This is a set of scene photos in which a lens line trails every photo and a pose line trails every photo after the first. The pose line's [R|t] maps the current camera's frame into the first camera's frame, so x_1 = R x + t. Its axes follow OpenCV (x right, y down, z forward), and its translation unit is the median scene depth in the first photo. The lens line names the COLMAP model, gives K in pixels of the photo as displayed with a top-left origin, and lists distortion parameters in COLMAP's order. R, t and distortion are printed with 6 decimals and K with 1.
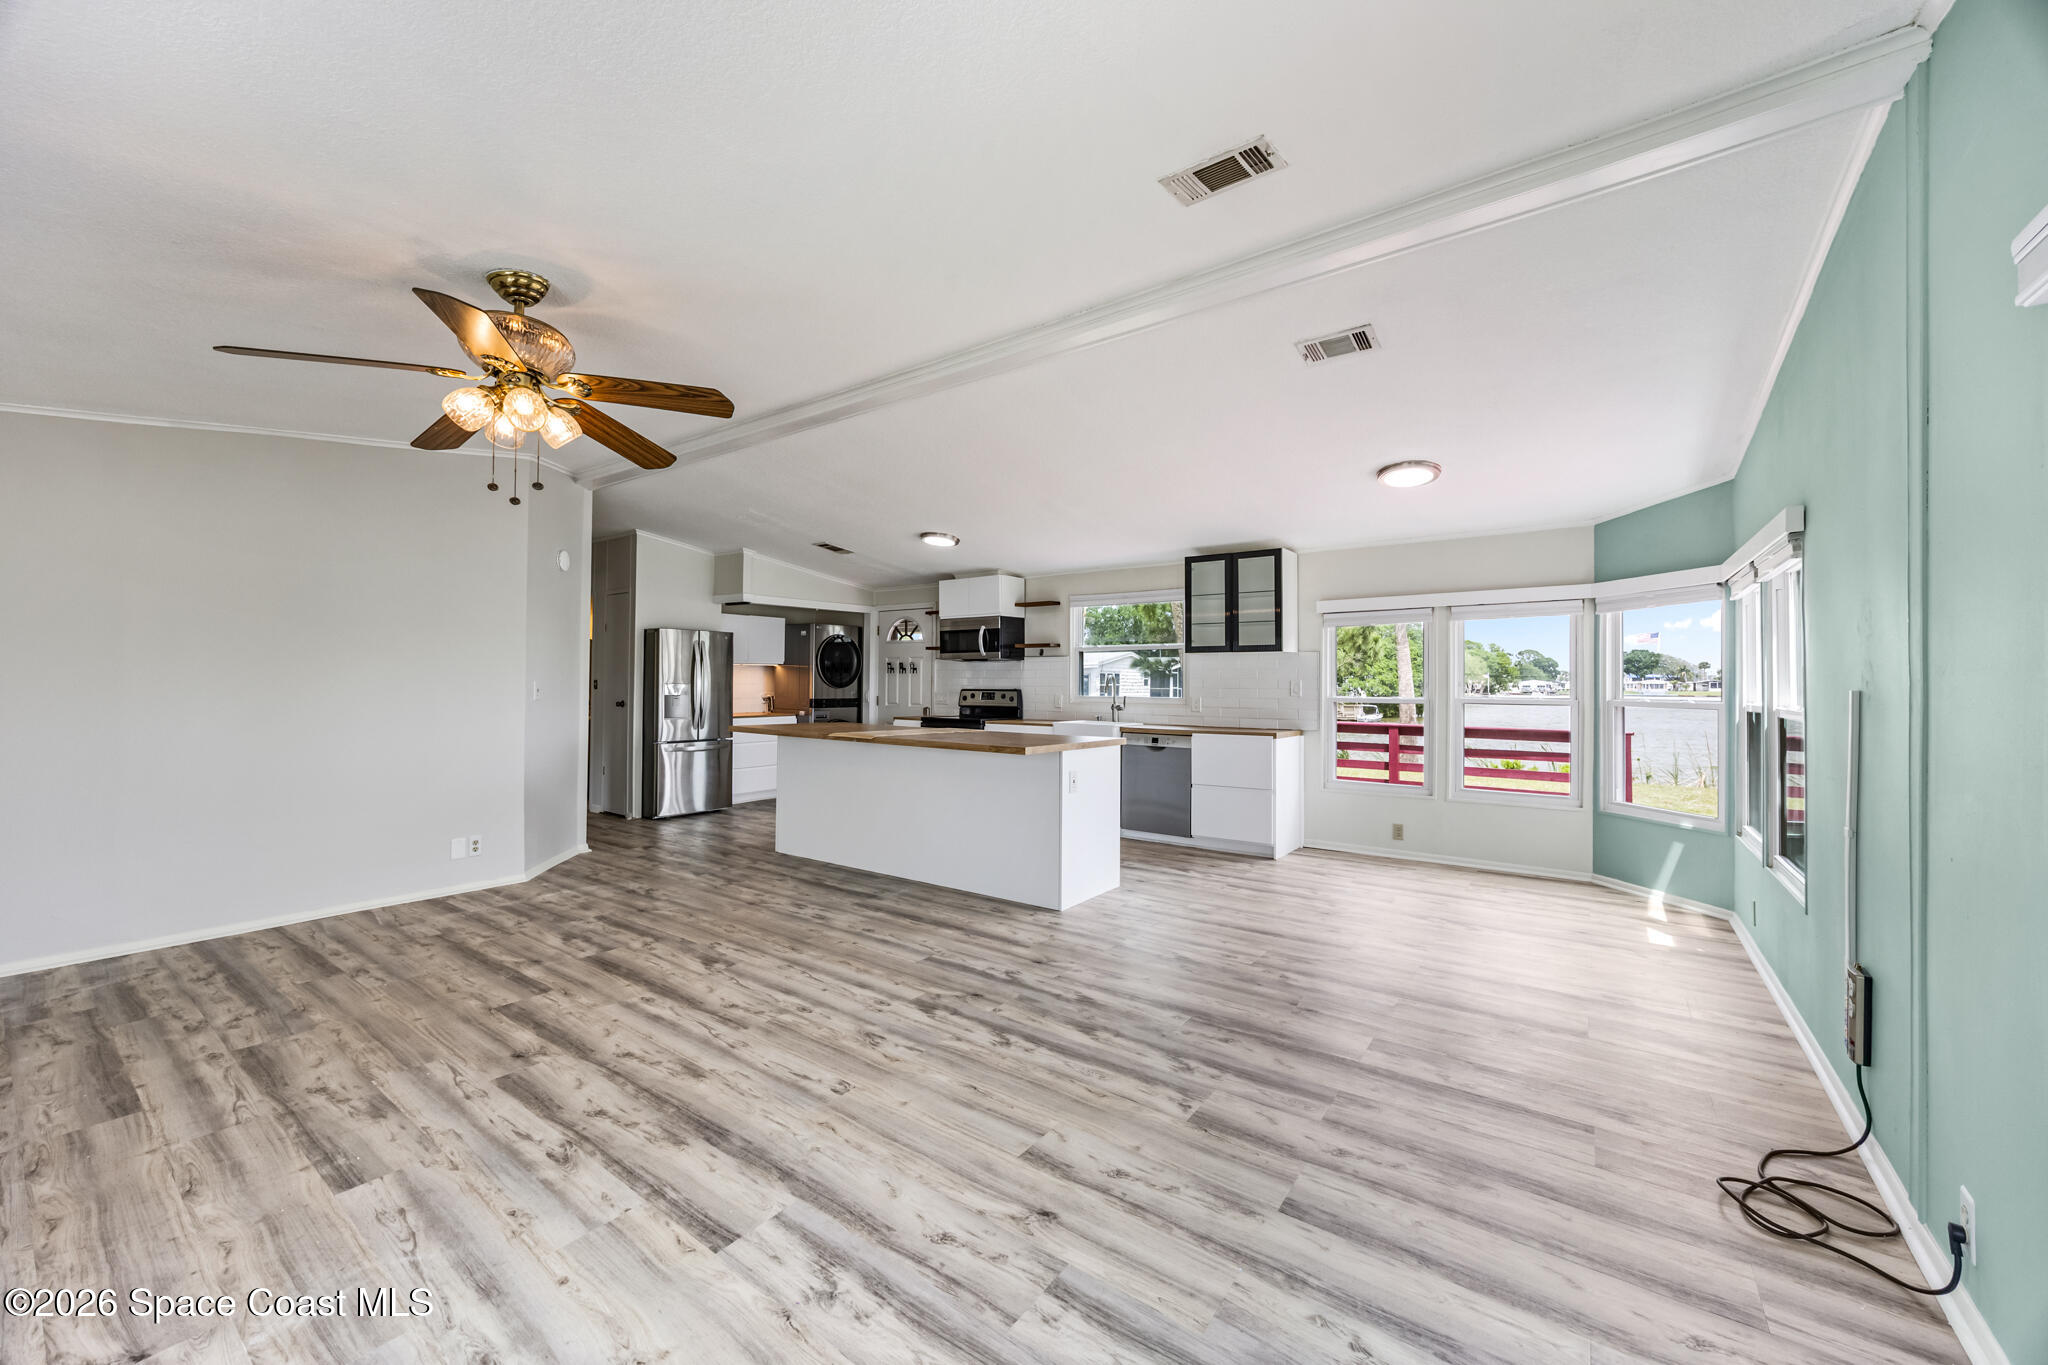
lens RADIAL K [[776.8, 0, 1019.6], [0, 776.8, 678.1], [0, 0, 1]] dist [-0.004709, -0.000366]
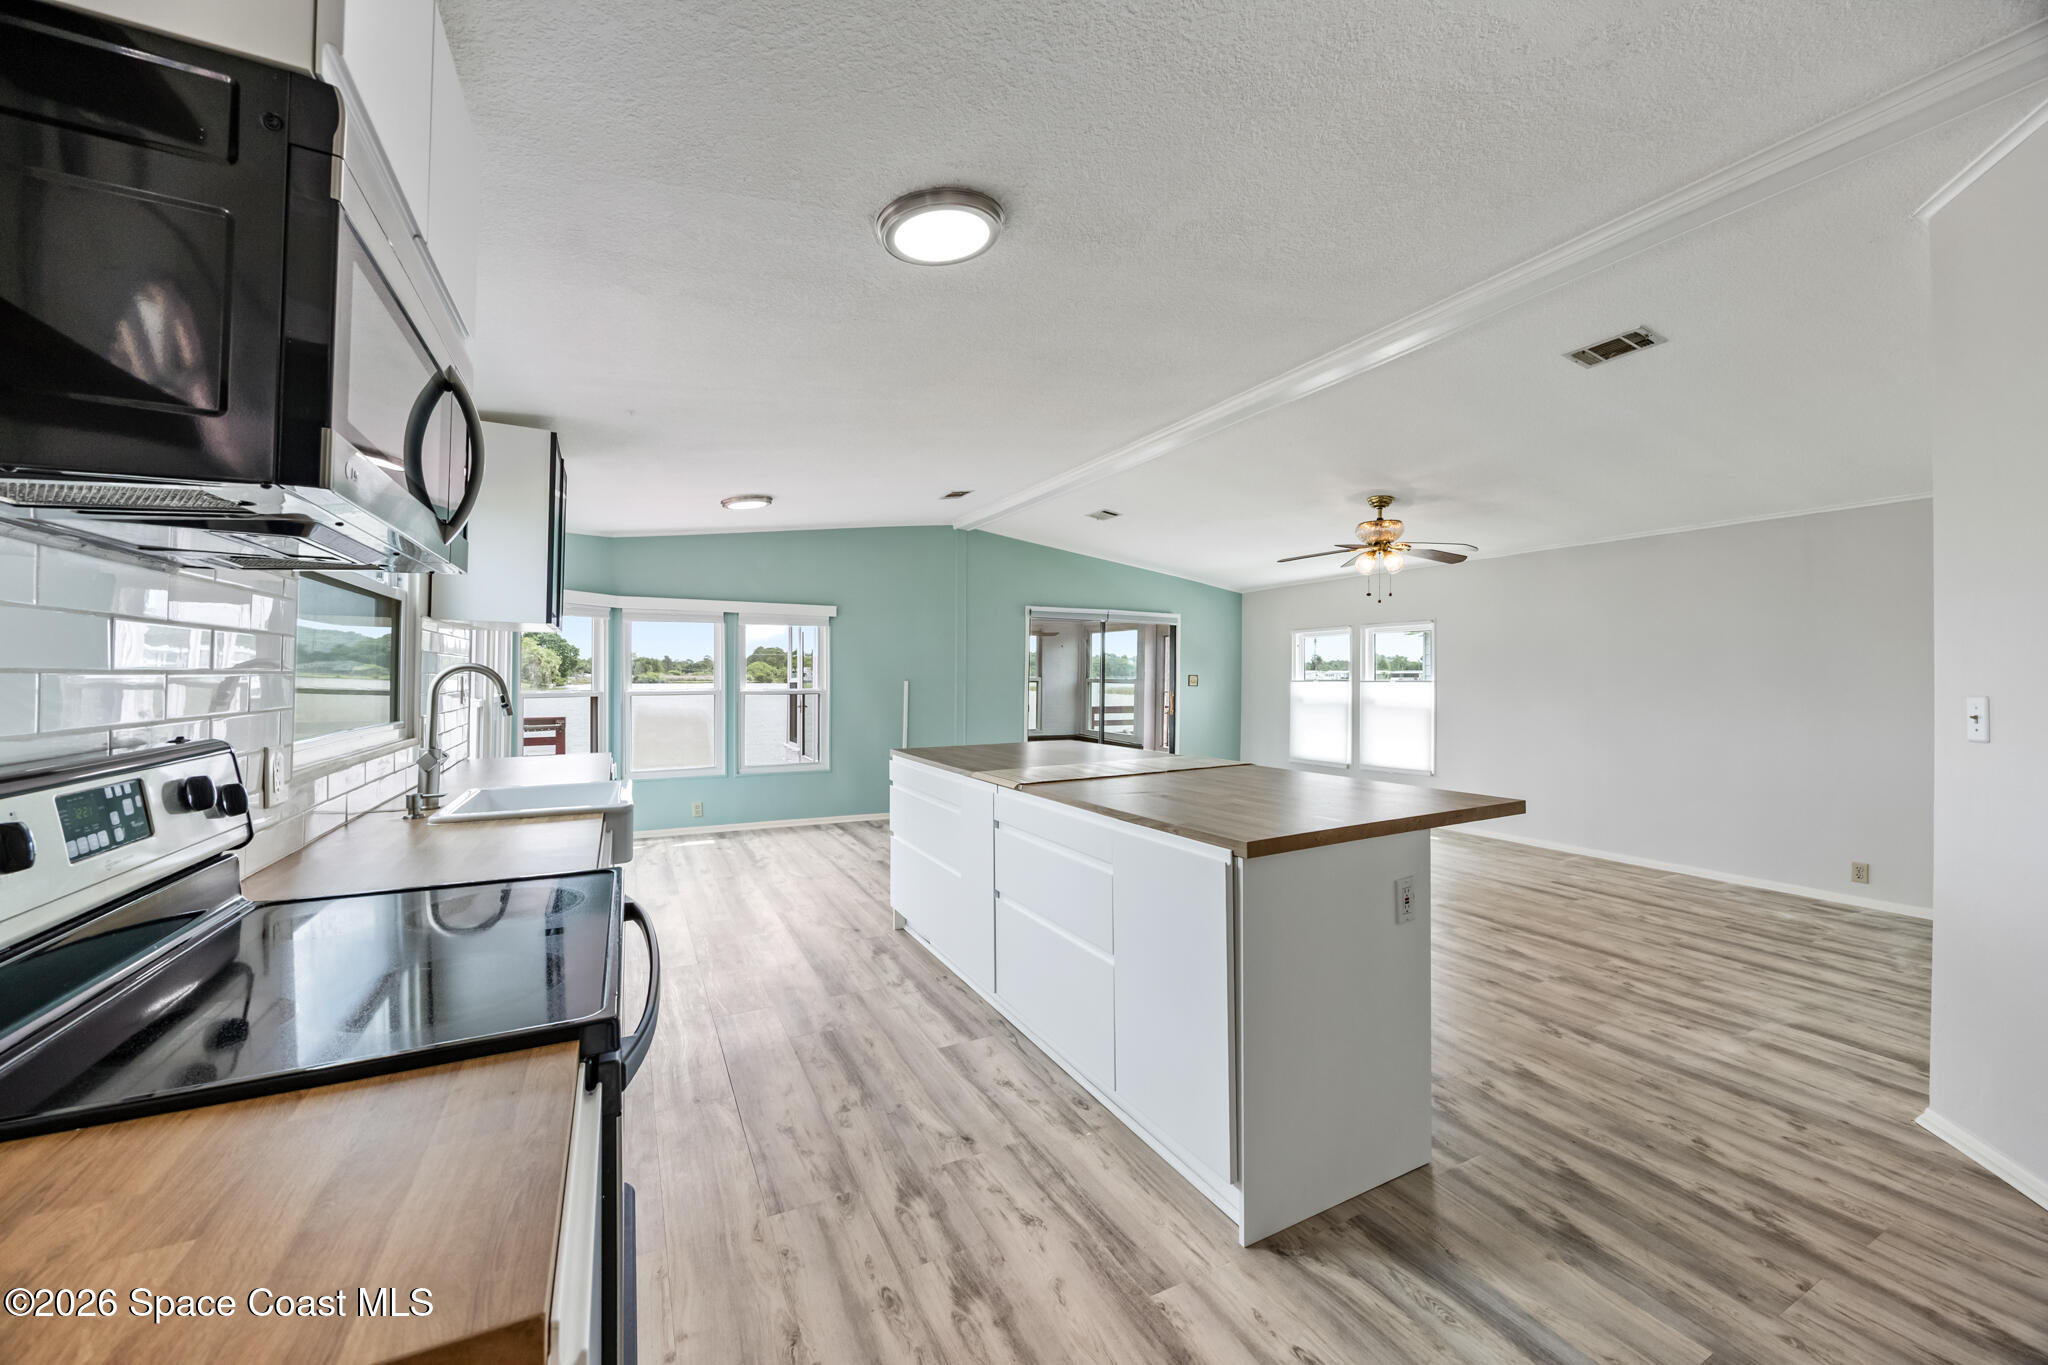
lens RADIAL K [[776.8, 0, 1019.6], [0, 776.8, 678.1], [0, 0, 1]] dist [-0.004709, -0.000366]
pose [[-0.892586, -0.009765, 0.450771, -0.301046], [-0.011307, 0.999936, -0.000729, 0.000161], [-0.450735, -0.005747, -0.892639, 1.396213]]
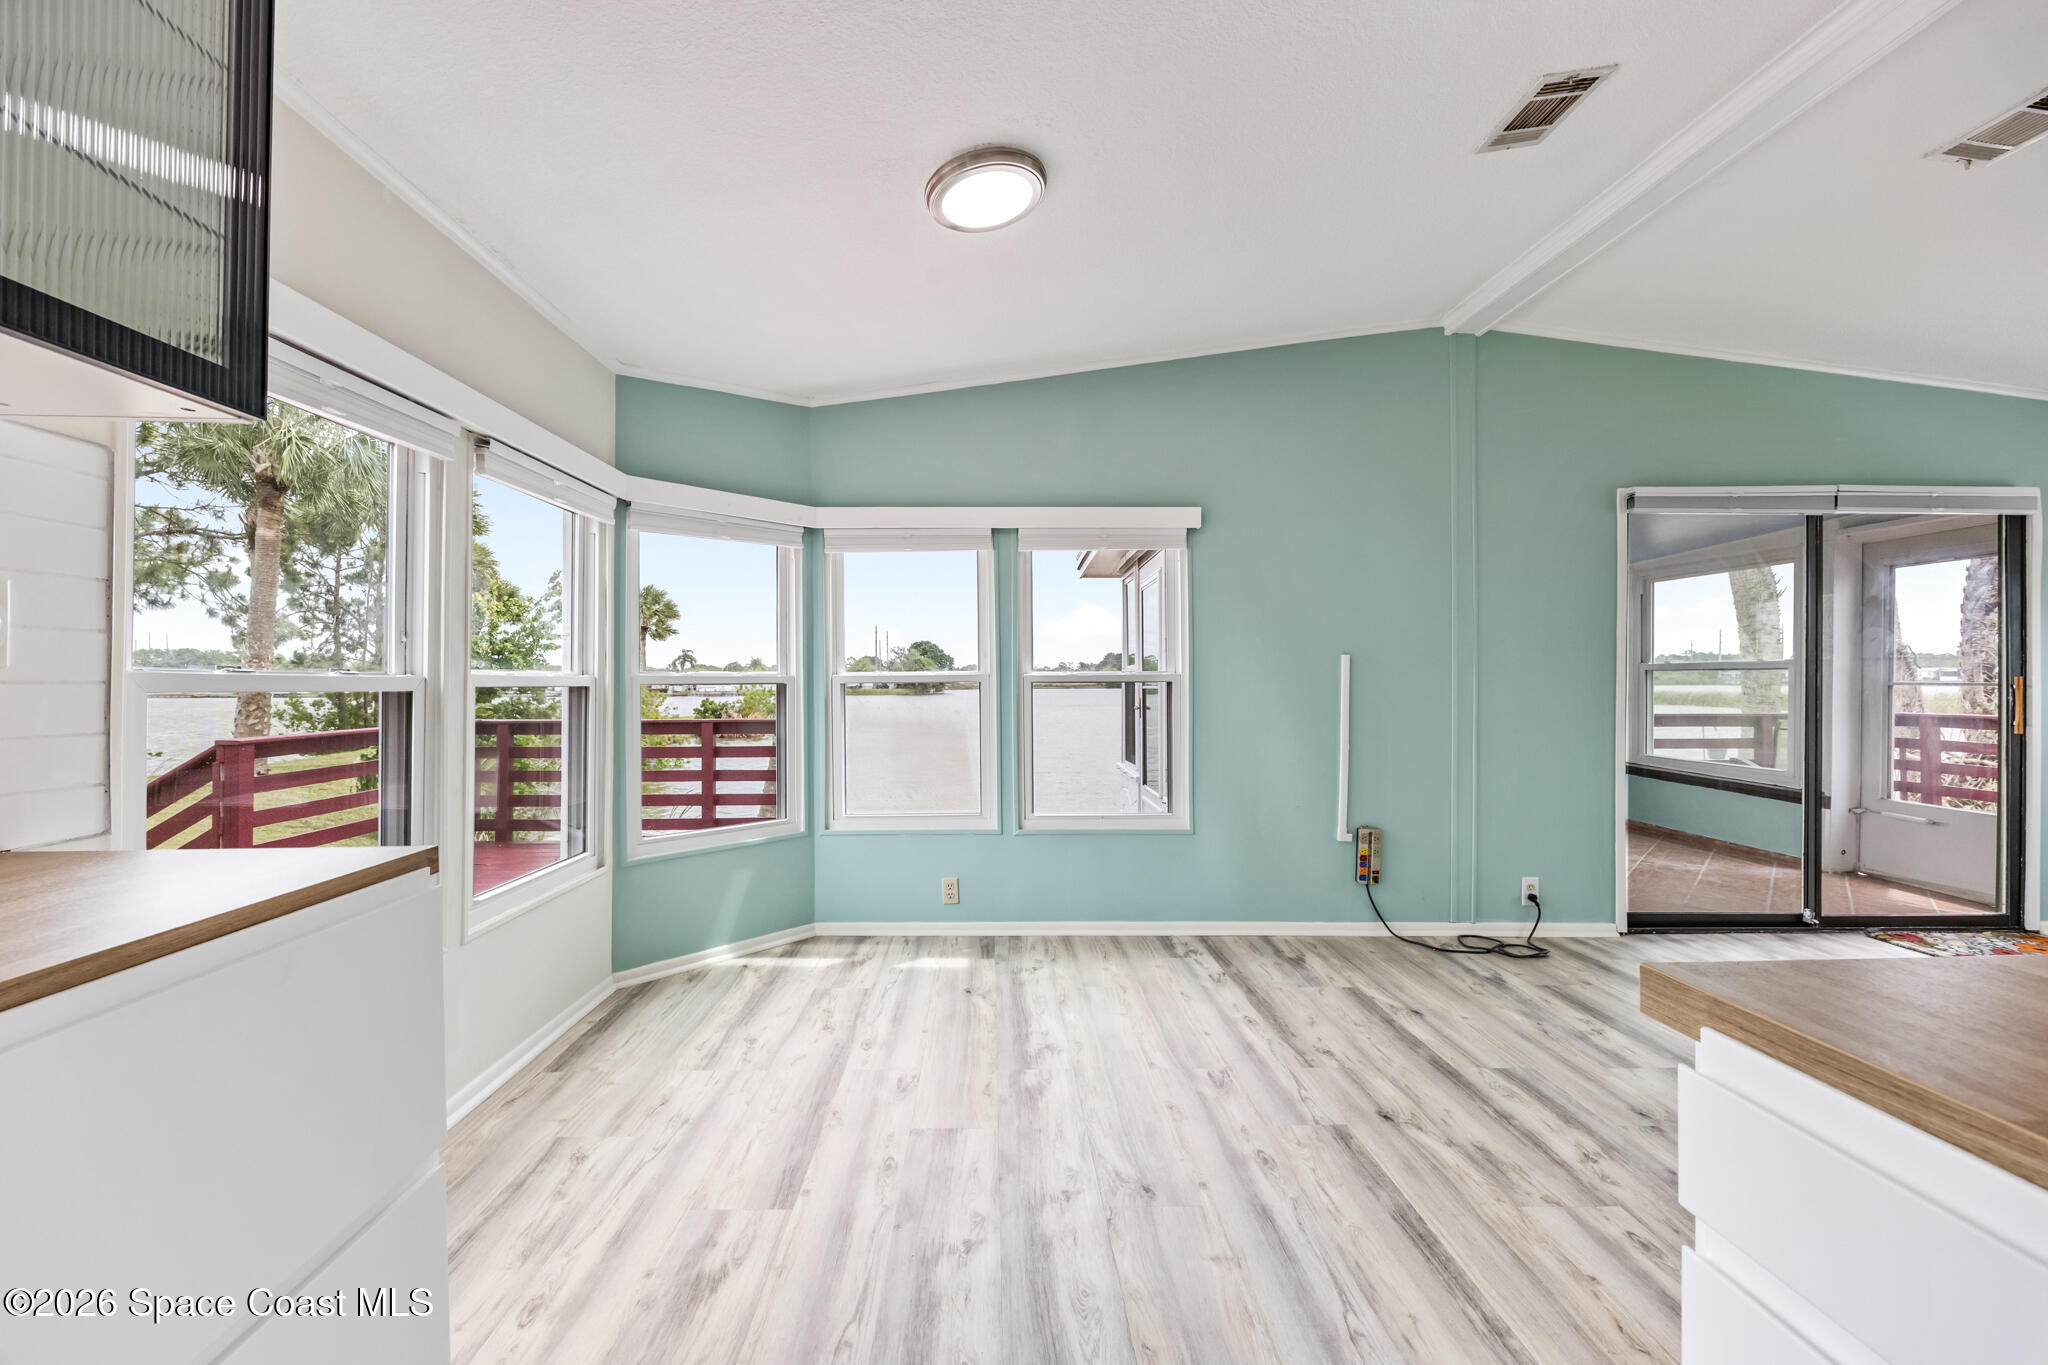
lens RADIAL K [[795.3, 0, 996.0], [0, 795.3, 680.9], [0, 0, 1]] dist [-0.004168, -0.000257]
pose [[-0.595317, -0.002113, 0.803488, 0.080873], [-0.003962, 0.999992, -0.000306, 0.027477], [-0.803481, -0.003366, -0.595321, 0.961317]]
